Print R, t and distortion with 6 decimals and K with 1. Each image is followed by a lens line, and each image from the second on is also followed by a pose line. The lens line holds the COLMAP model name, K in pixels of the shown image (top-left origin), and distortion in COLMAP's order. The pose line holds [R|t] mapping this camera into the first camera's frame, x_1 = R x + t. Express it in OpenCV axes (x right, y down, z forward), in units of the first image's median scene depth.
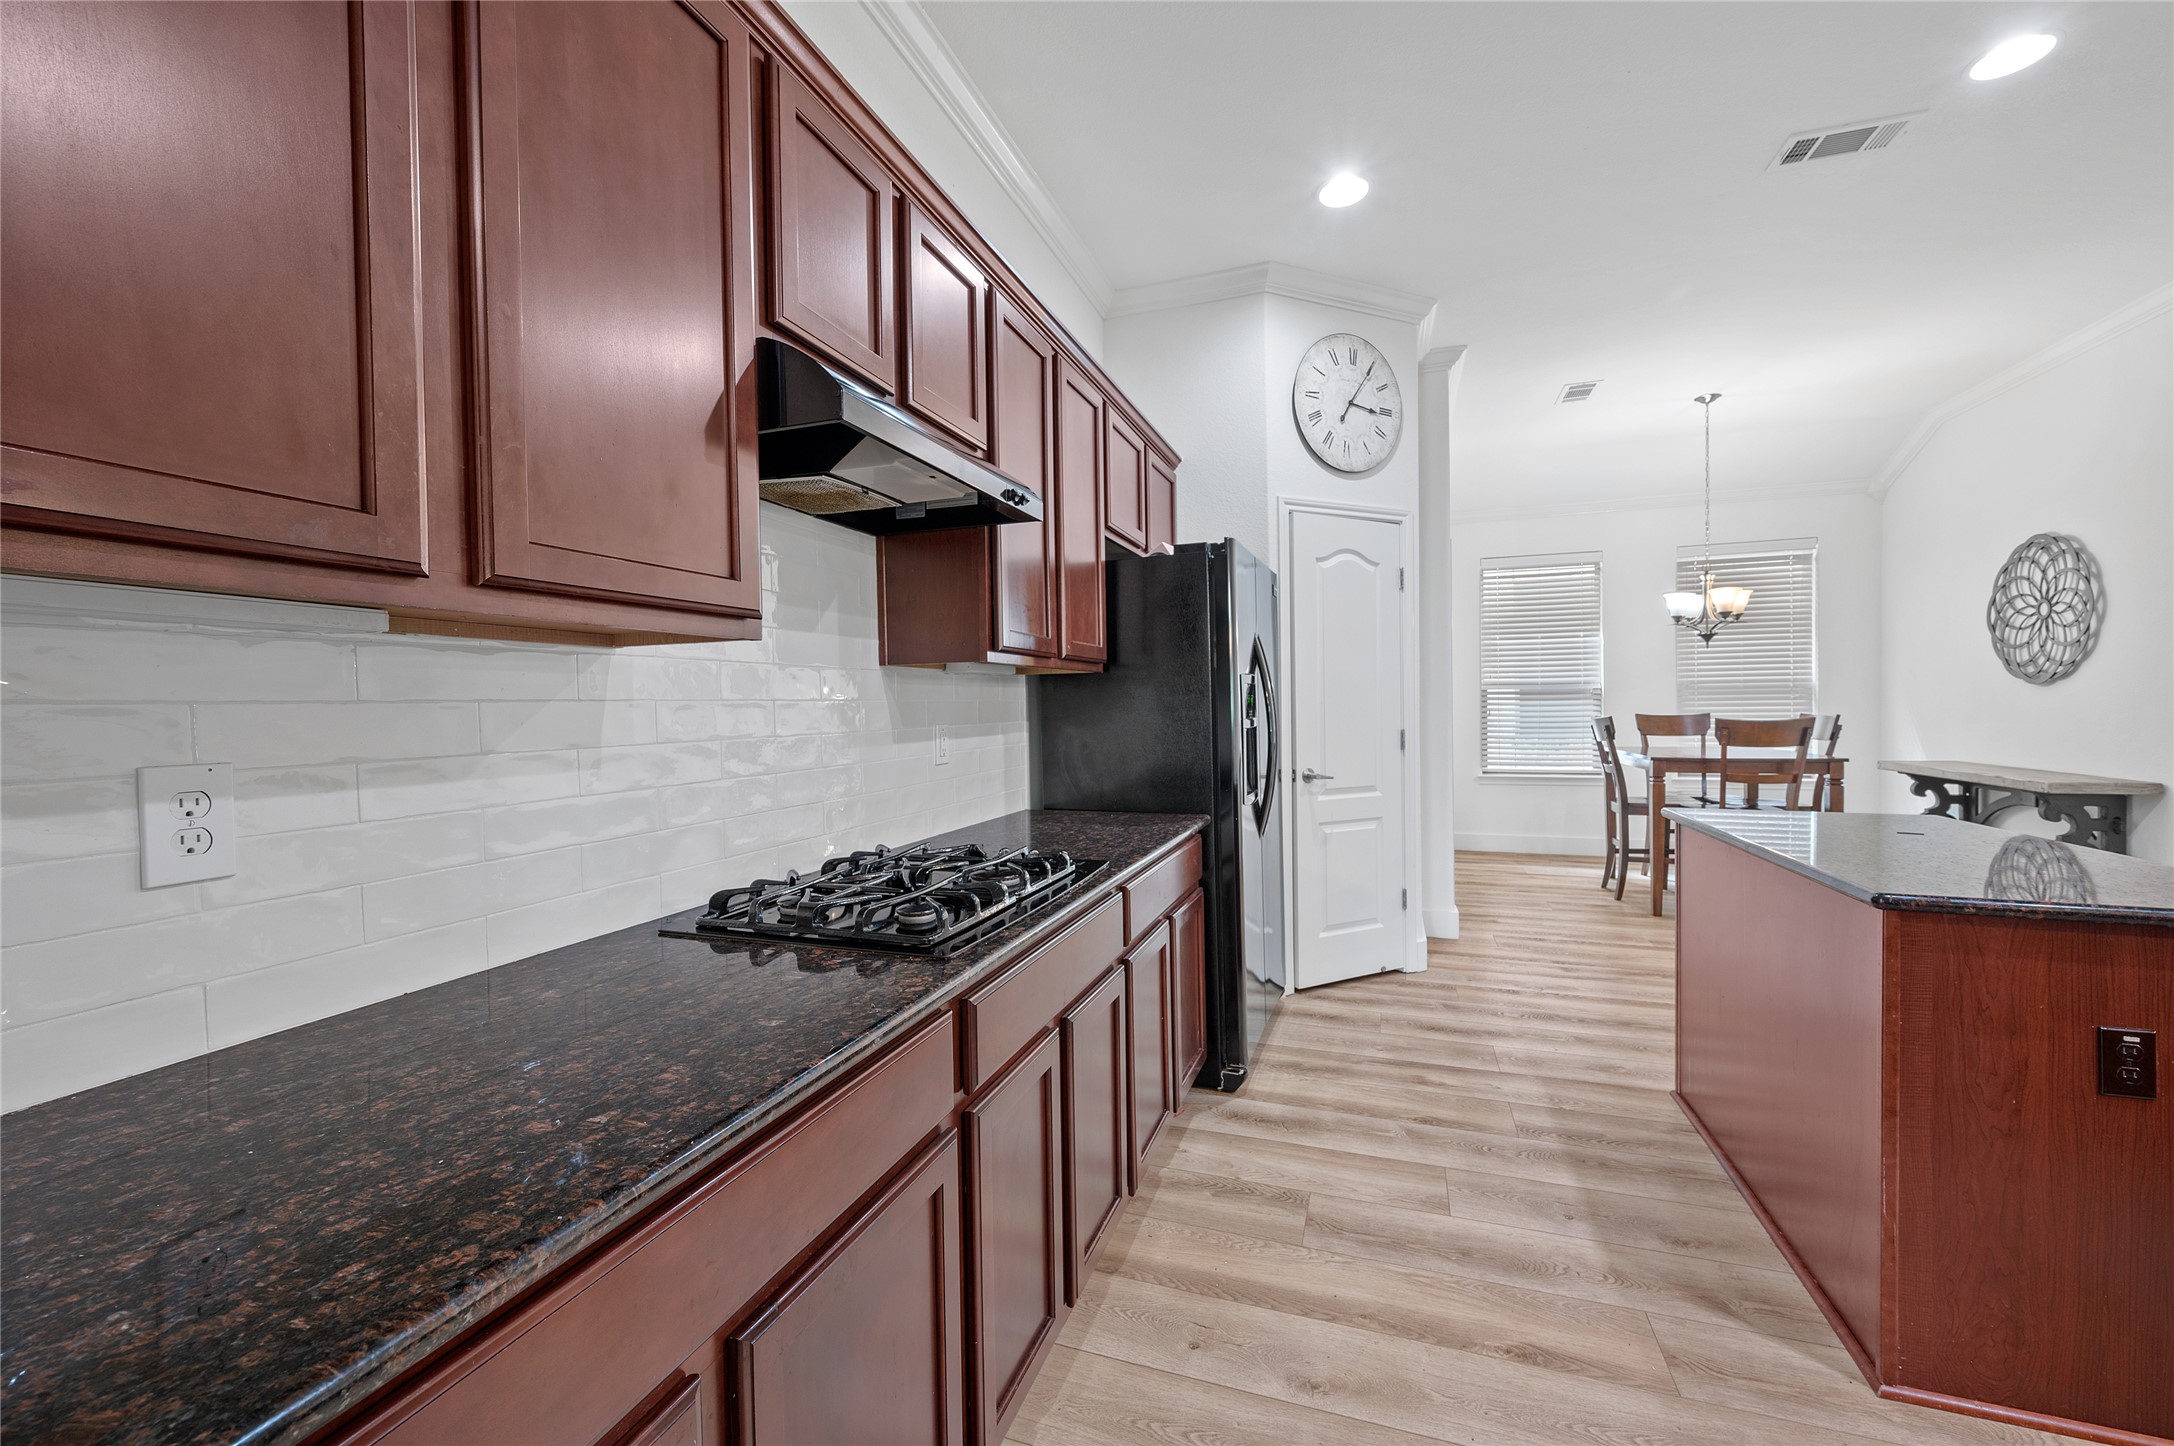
lens RADIAL K [[854.7, 0, 1085.1], [0, 854.7, 718.4], [0, 0, 1]] dist [-0.001434, 0.000174]
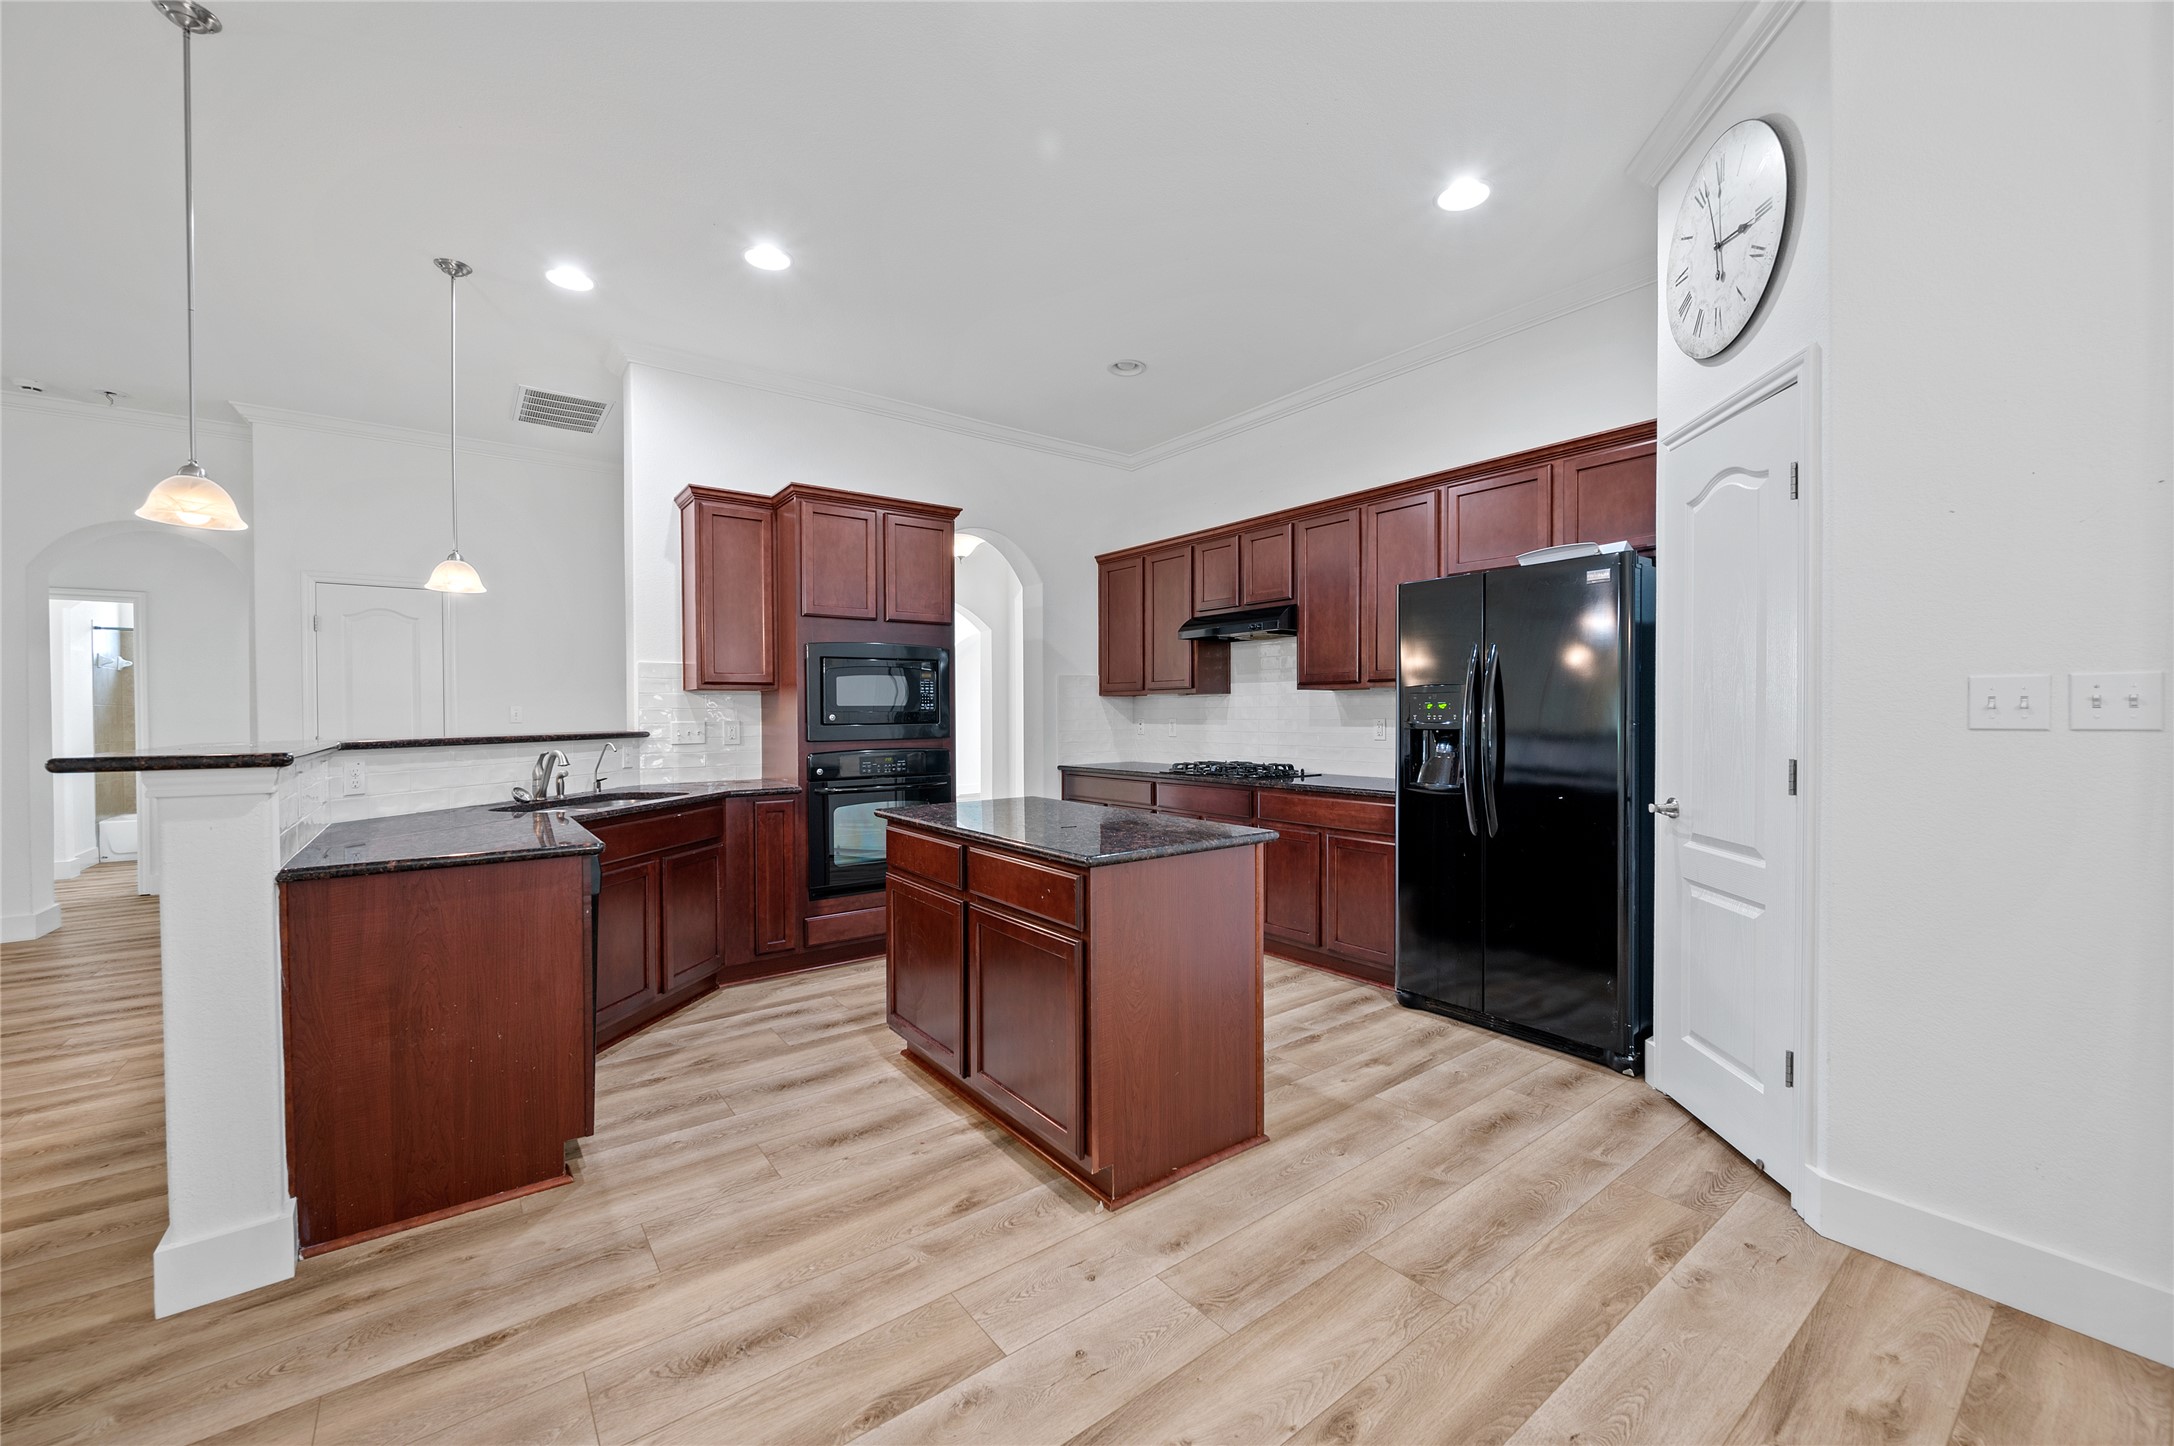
lens RADIAL K [[854.7, 0, 1088.1], [0, 854.7, 721.5], [0, 0, 1]] dist [-0.001434, 0.000174]
pose [[-0.544712, 0.028545, -0.838137, 1.645661], [0.000026, 0.999421, 0.034021, -0.045633], [0.838623, 0.018510, -0.544397, 1.409329]]
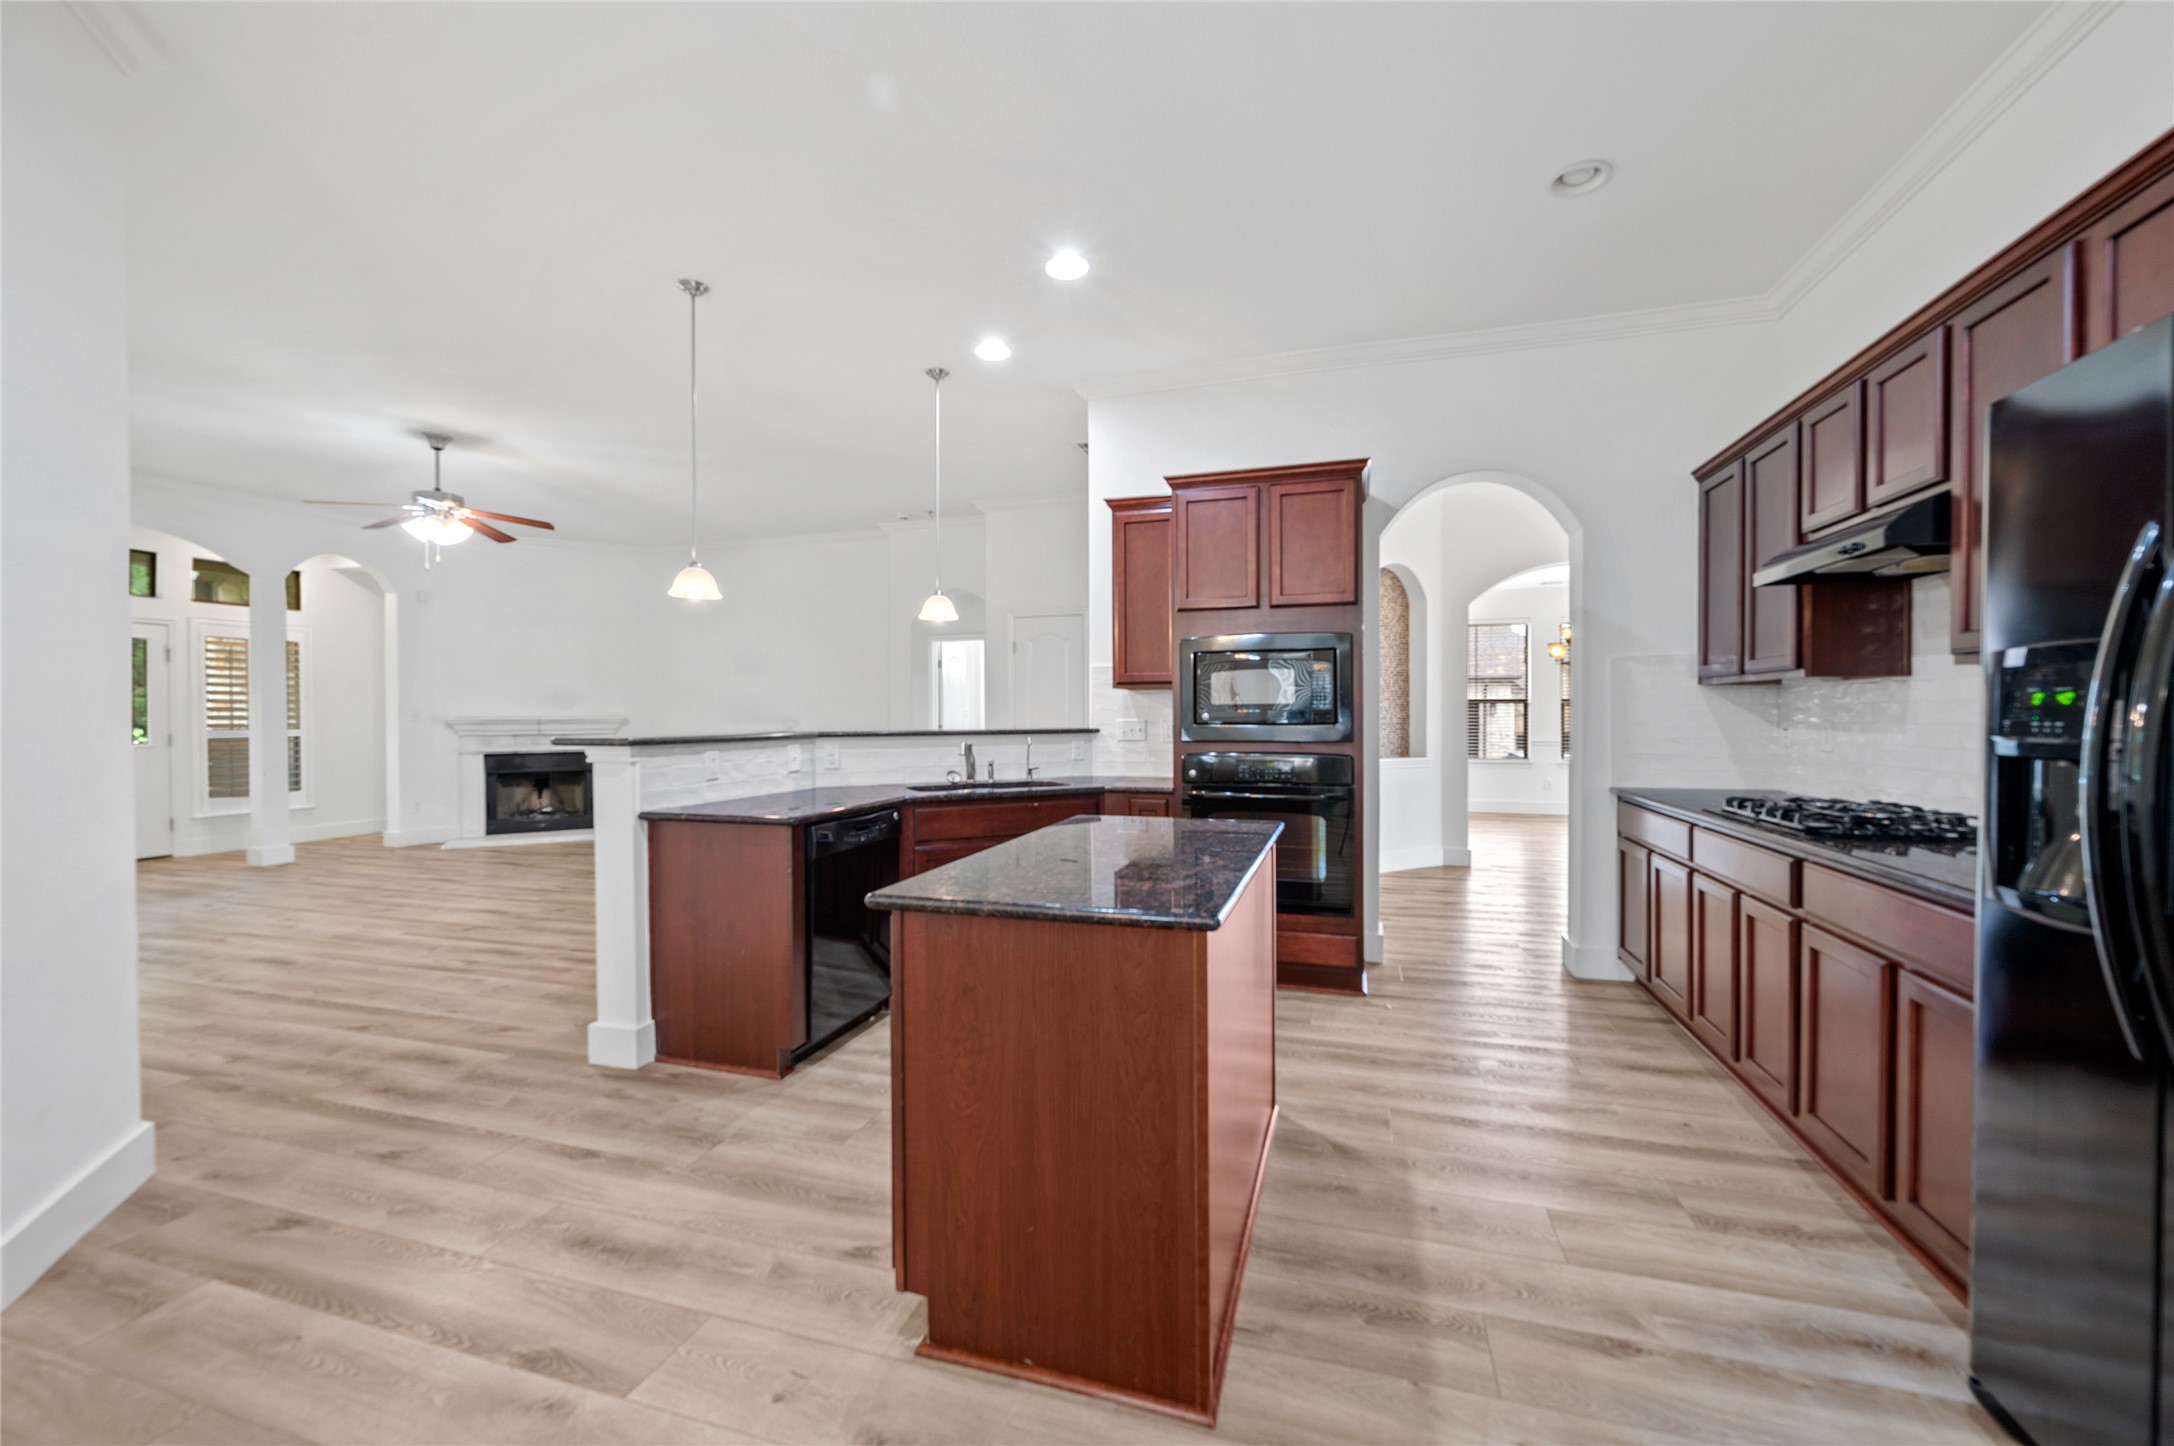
lens RADIAL K [[854.7, 0, 1089.4], [0, 854.7, 719.1], [0, 0, 1]] dist [-0.001434, 0.000174]
pose [[-0.998671, 0.022608, -0.046320, 0.828777], [0.021425, 0.999436, 0.025871, -0.036920], [0.046879, 0.024844, -0.998592, 1.628753]]
